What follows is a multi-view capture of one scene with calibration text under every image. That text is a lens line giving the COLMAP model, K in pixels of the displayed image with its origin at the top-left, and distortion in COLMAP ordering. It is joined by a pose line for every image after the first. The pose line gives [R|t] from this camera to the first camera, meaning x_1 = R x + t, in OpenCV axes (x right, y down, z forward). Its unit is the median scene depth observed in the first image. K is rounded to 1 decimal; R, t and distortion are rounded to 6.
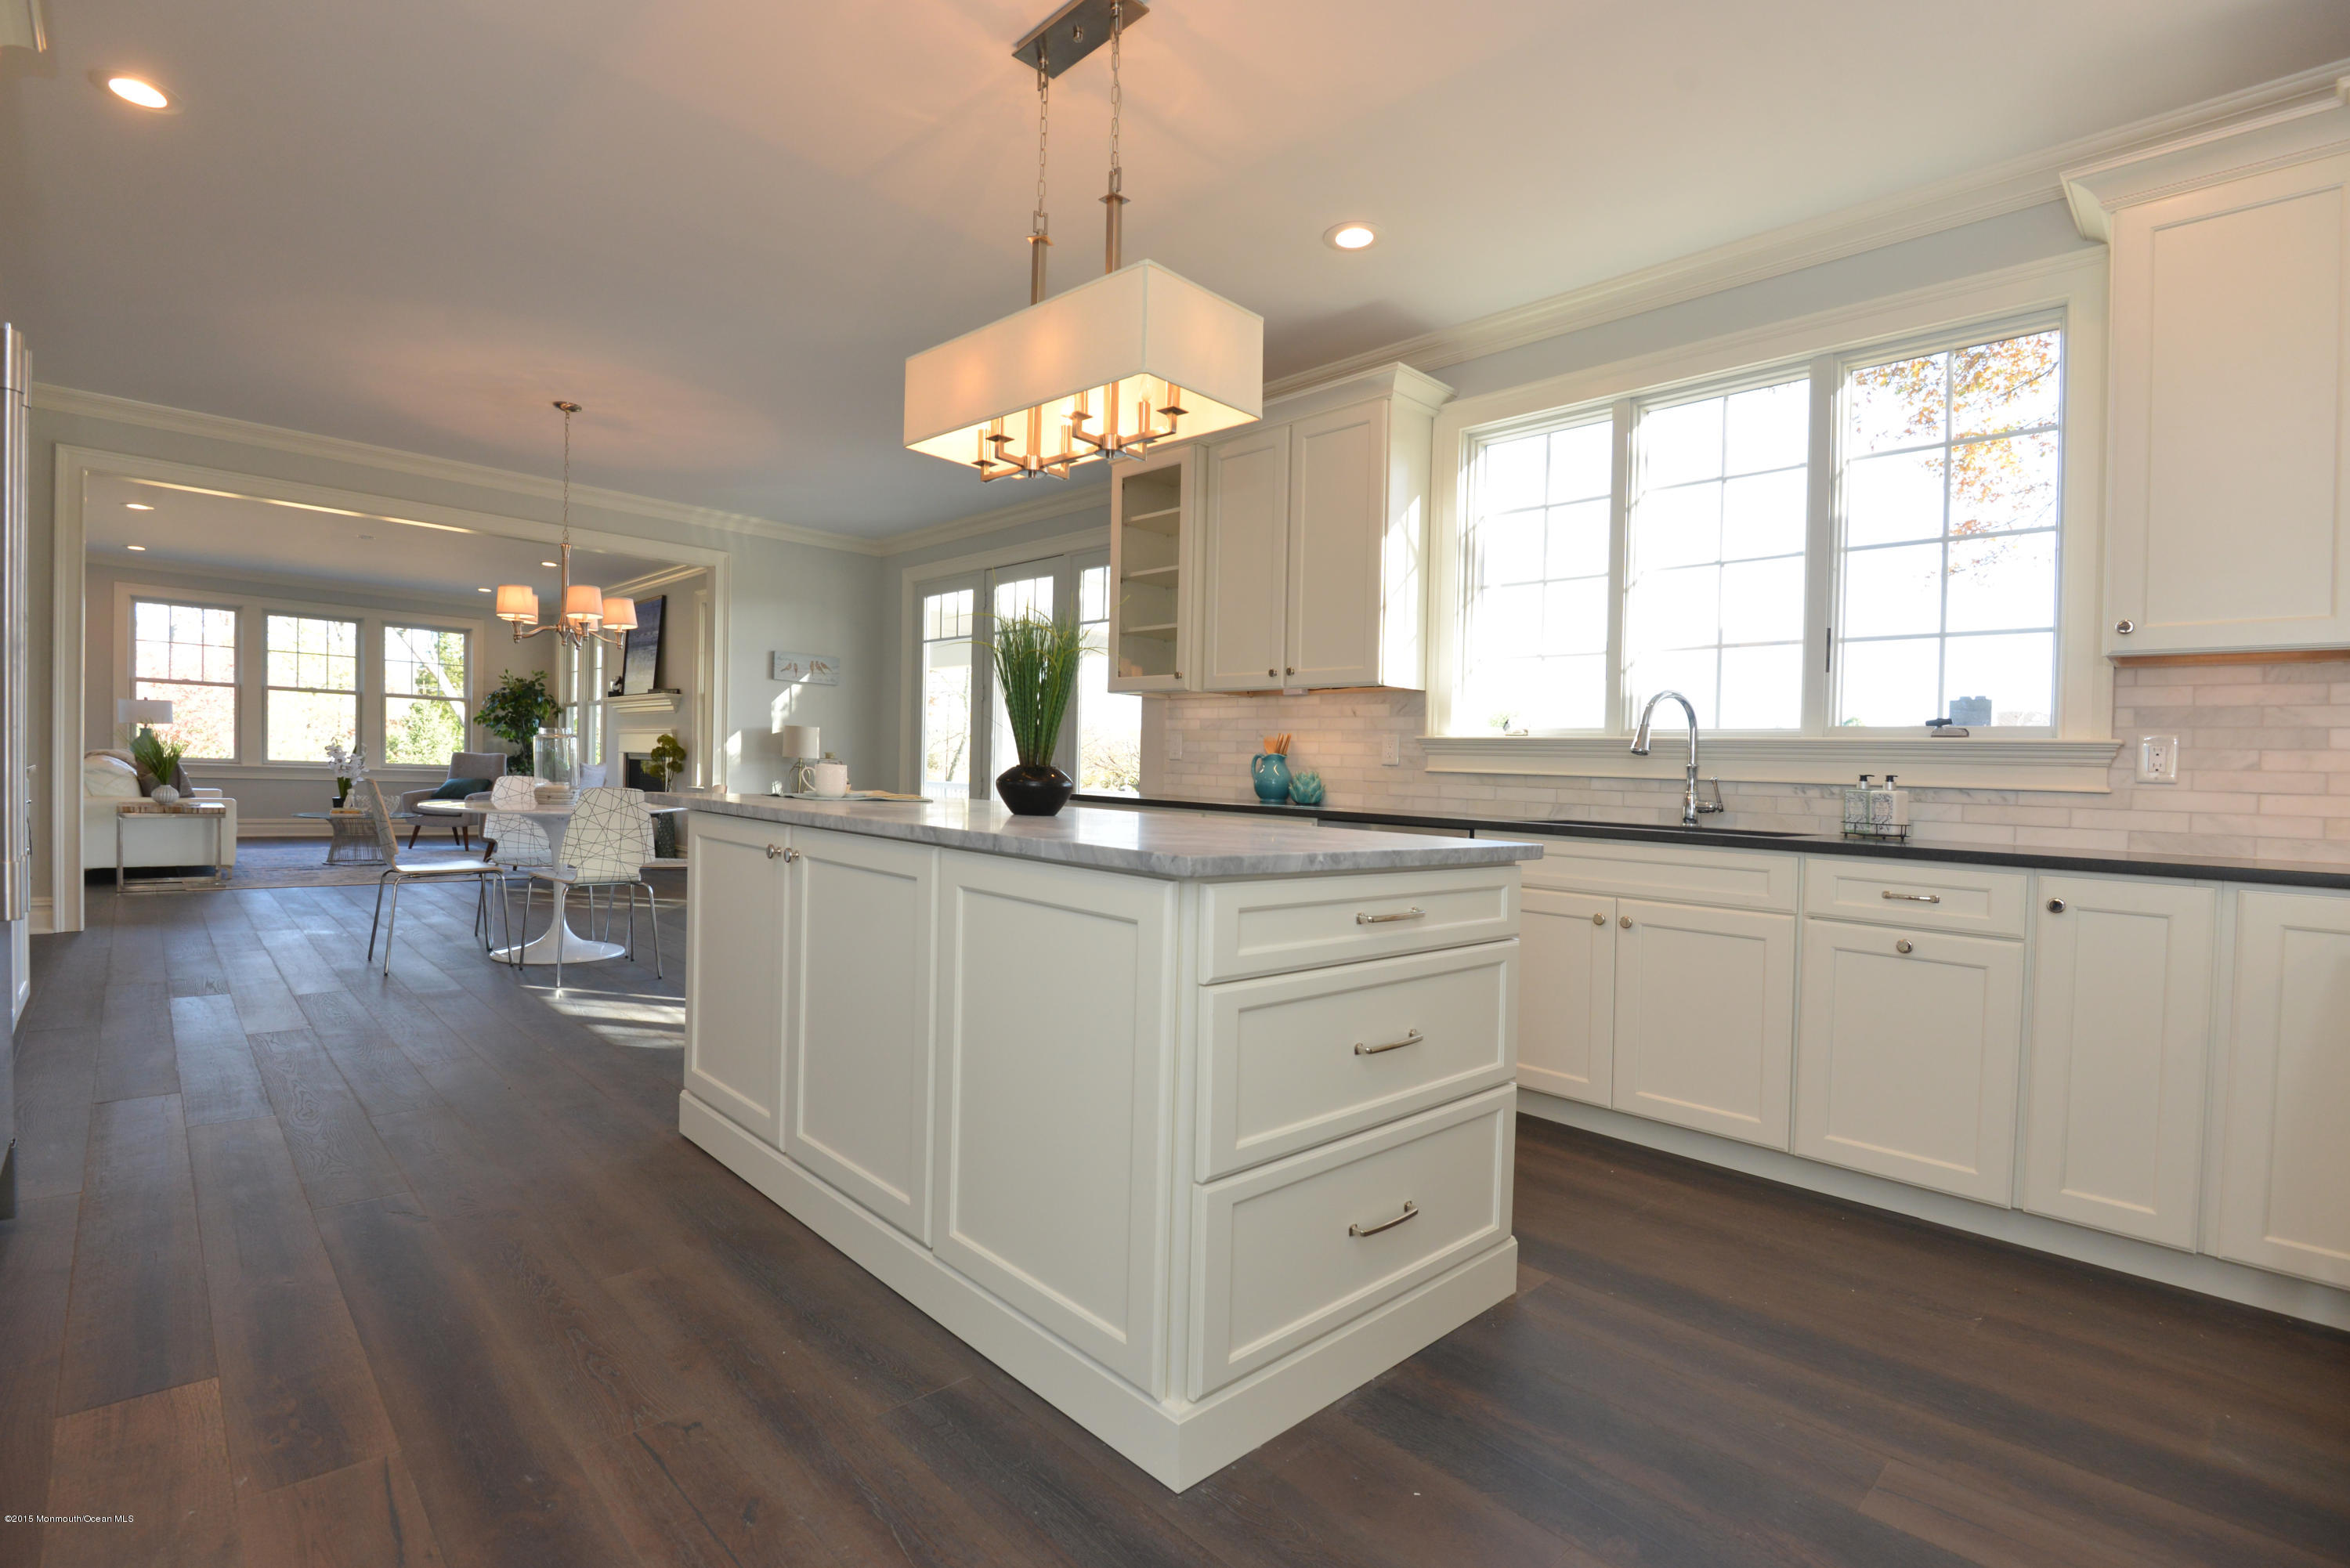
lens RADIAL K [[1080.1, 0, 1141.0], [0, 1080.1, 815.0], [0, 0, 1]] dist [-0.000968, -0.000076]
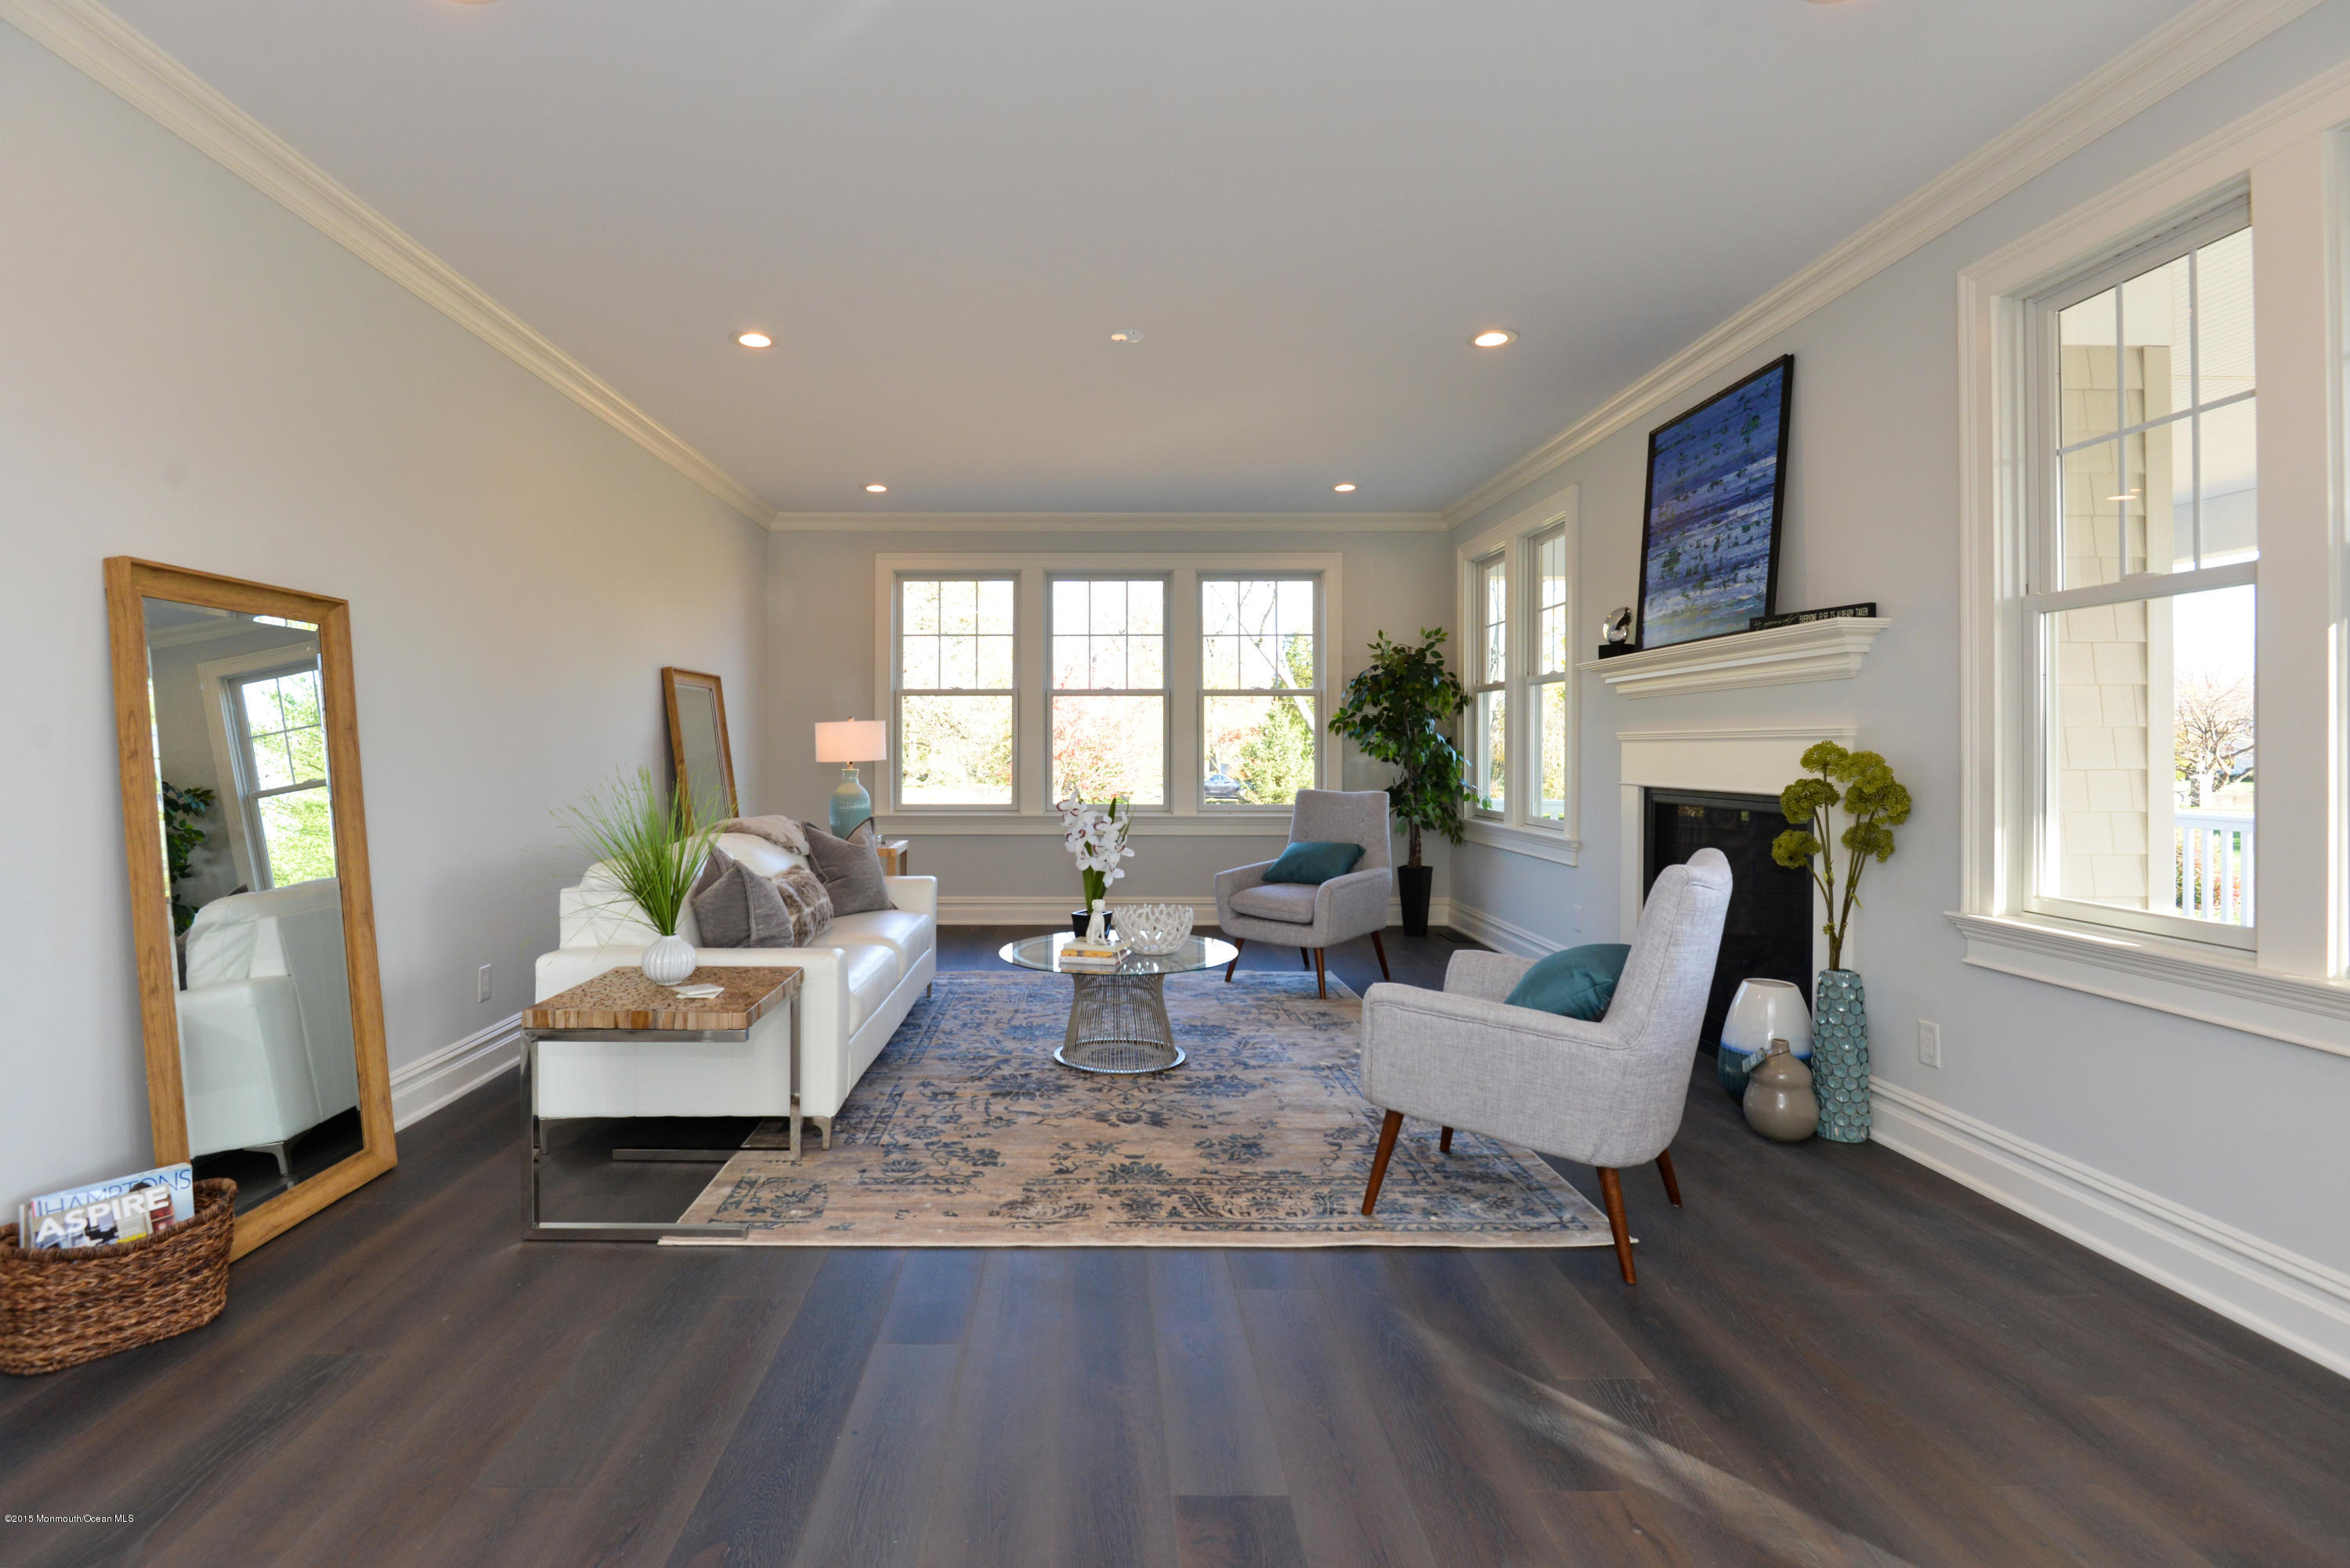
lens RADIAL K [[1096.1, 0, 1172.6], [0, 1096.1, 761.4], [0, 0, 1]] dist [-0.000399, -0.000316]
pose [[0.774028, -0.029727, -0.632453, -0.383105], [0.004514, 0.999131, -0.041437, -0.055516], [0.633135, 0.029219, 0.773489, 0.606257]]
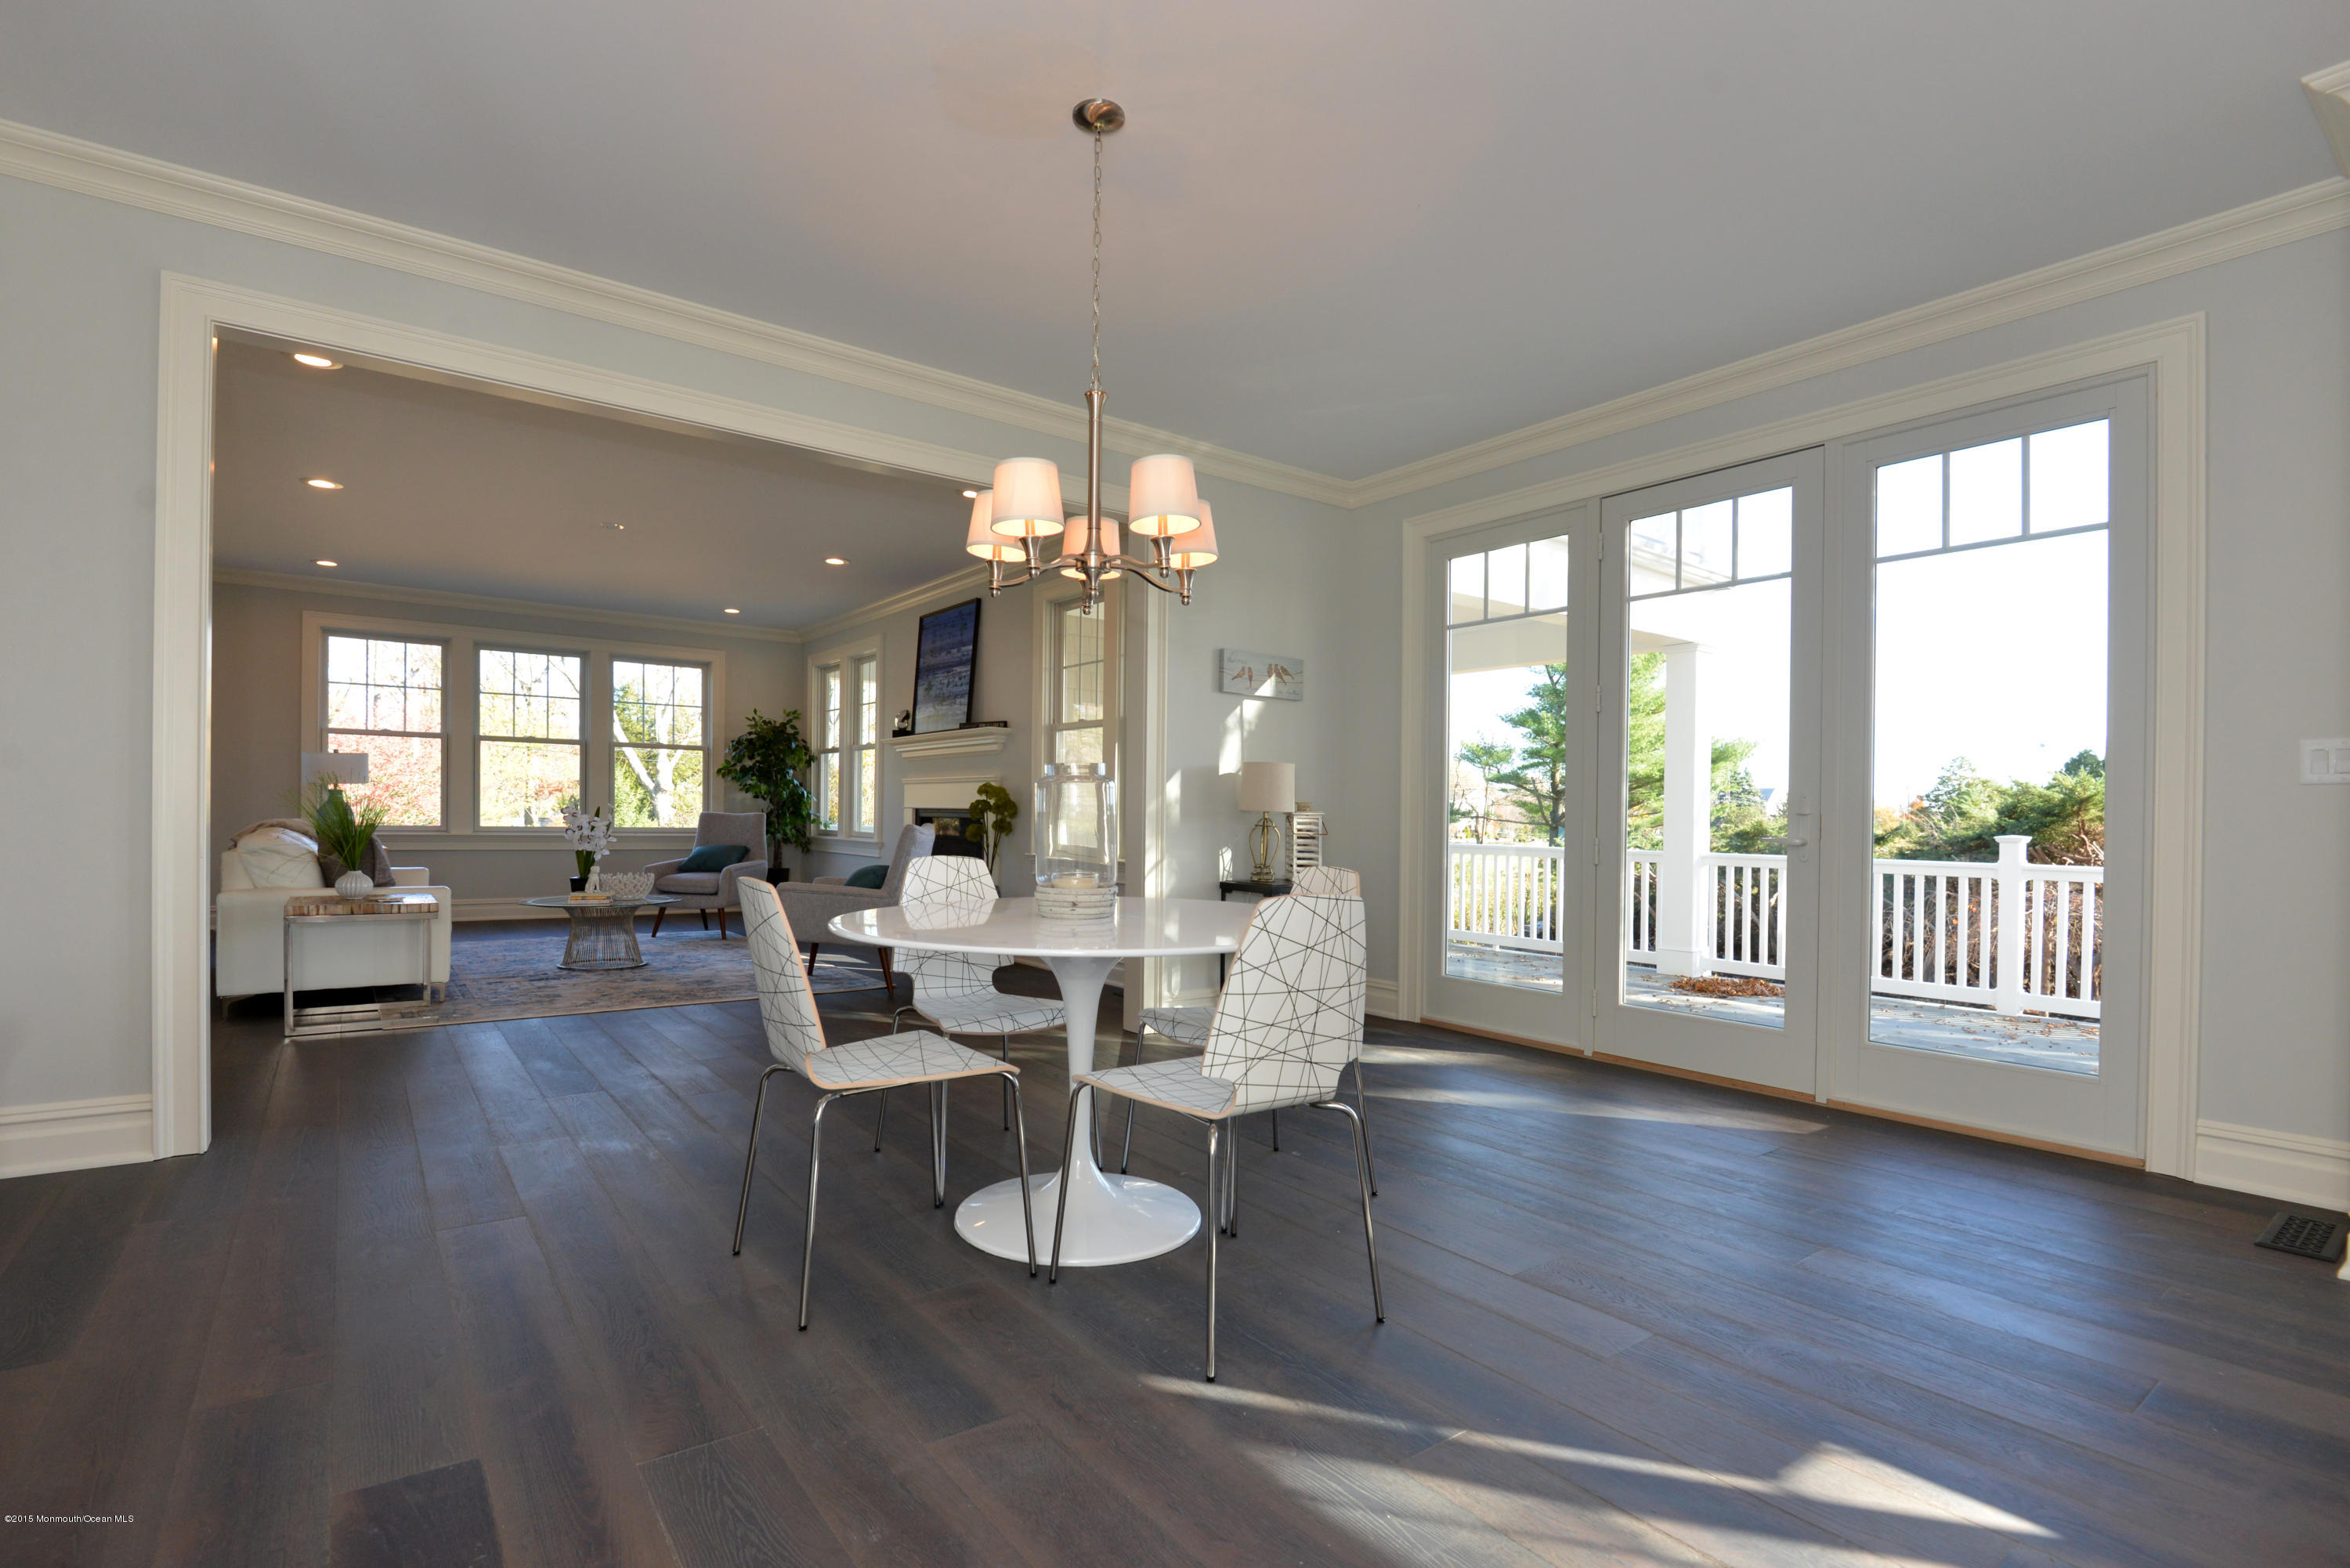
lens RADIAL K [[1034.8, 0, 1176.6], [0, 1034.8, 834.0], [0, 0, 1]] dist [-0.012251, -0.000516]
pose [[0.997326, -0.019296, -0.070490, -0.261686], [0.017667, 0.999564, -0.023671, -0.020306], [0.070916, 0.022363, 0.997232, 0.300069]]
